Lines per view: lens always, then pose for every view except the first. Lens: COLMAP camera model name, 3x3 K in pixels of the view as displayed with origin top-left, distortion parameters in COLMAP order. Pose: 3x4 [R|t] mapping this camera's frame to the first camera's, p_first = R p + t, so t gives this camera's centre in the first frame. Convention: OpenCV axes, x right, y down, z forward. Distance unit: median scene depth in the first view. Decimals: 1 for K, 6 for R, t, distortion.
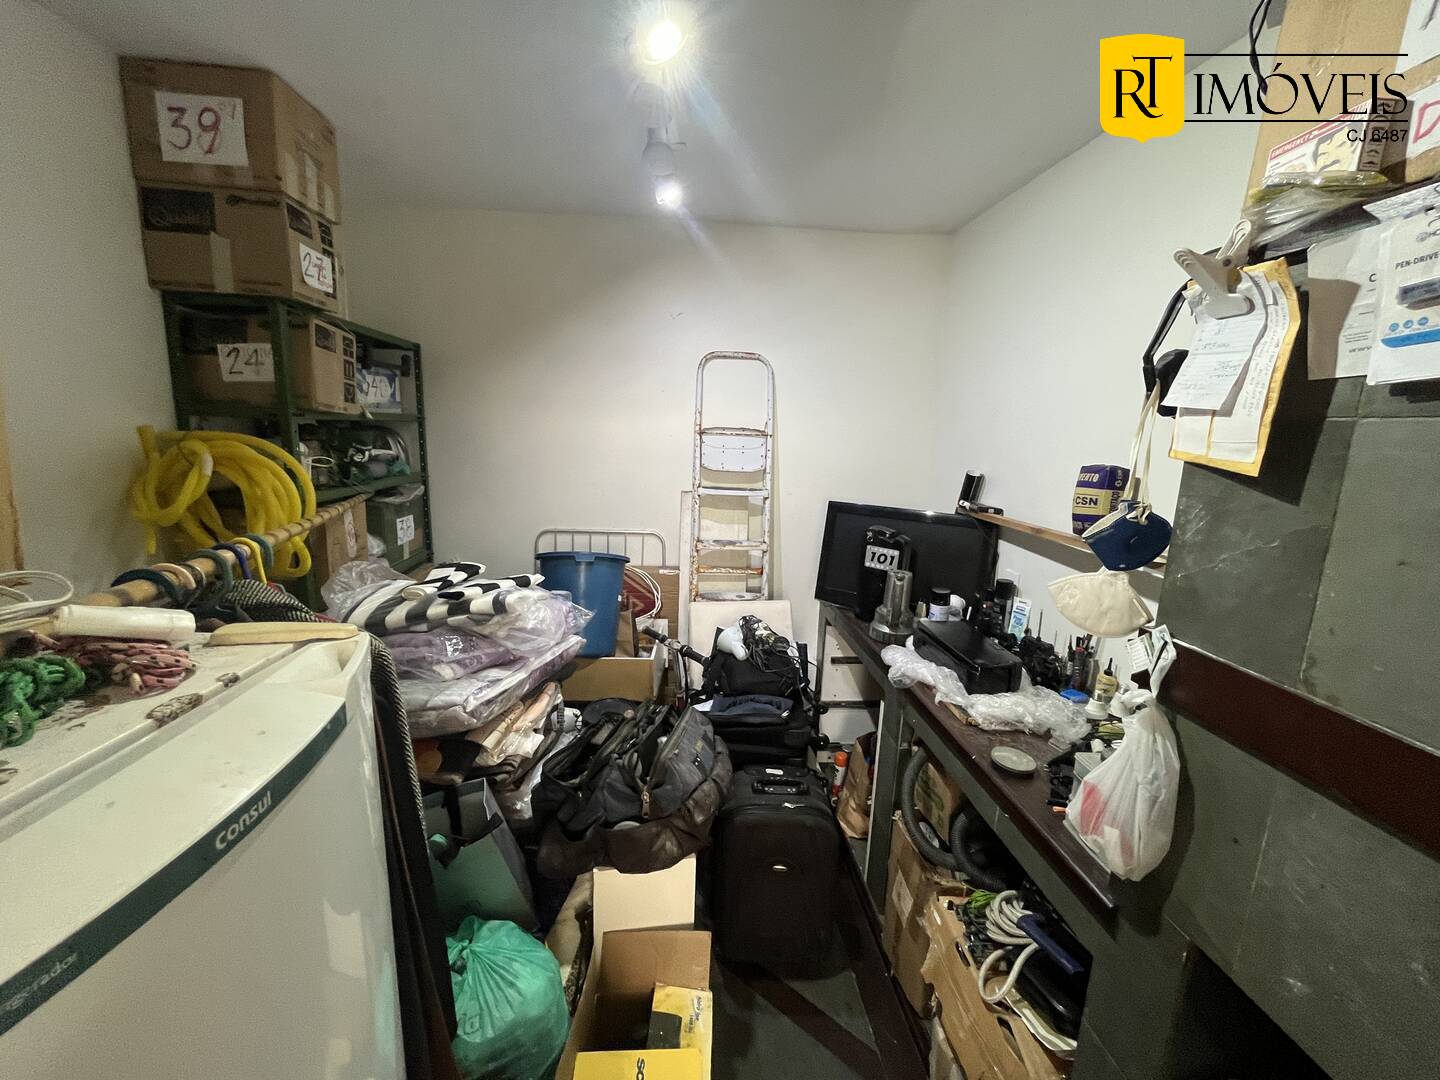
lens RADIAL K [[577.7, 0, 719.9], [0, 577.7, 538.9], [0, 0, 1]] dist [-0.002883, 0.000424]
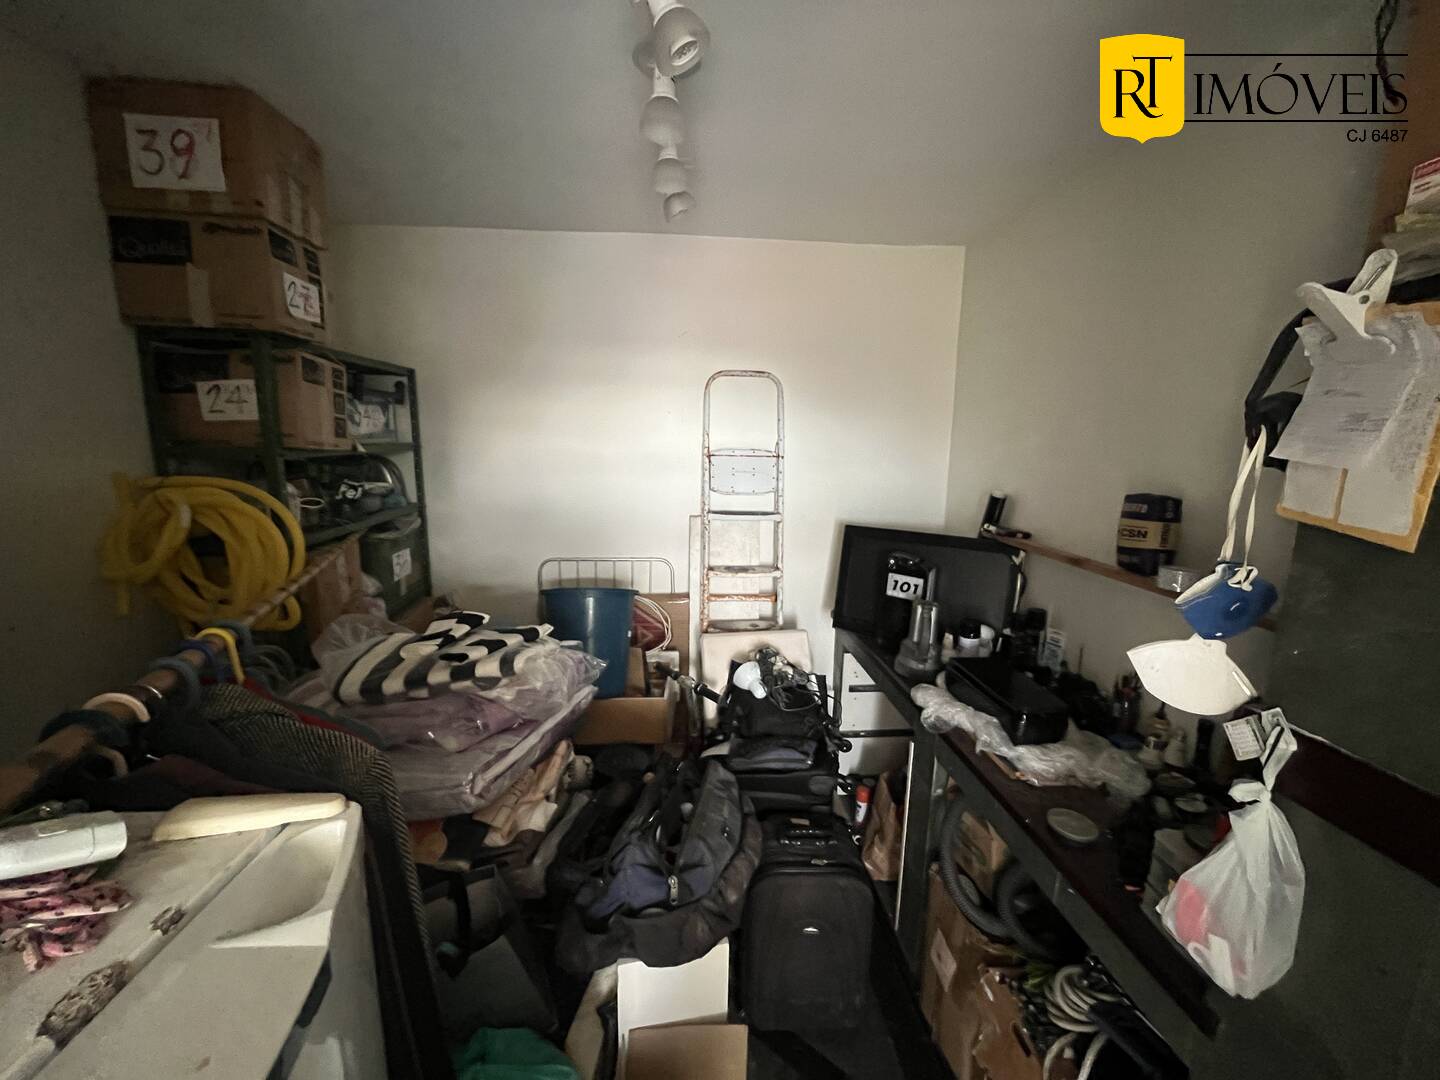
lens RADIAL K [[577.7, 0, 719.1], [0, 577.7, 538.2], [0, 0, 1]] dist [-0.002883, 0.000424]
pose [[0.999794, -0.019730, 0.004713, -0.040013], [0.019767, 0.999774, -0.007883, -0.063918], [-0.004556, 0.007974, 0.999958, 0.071575]]
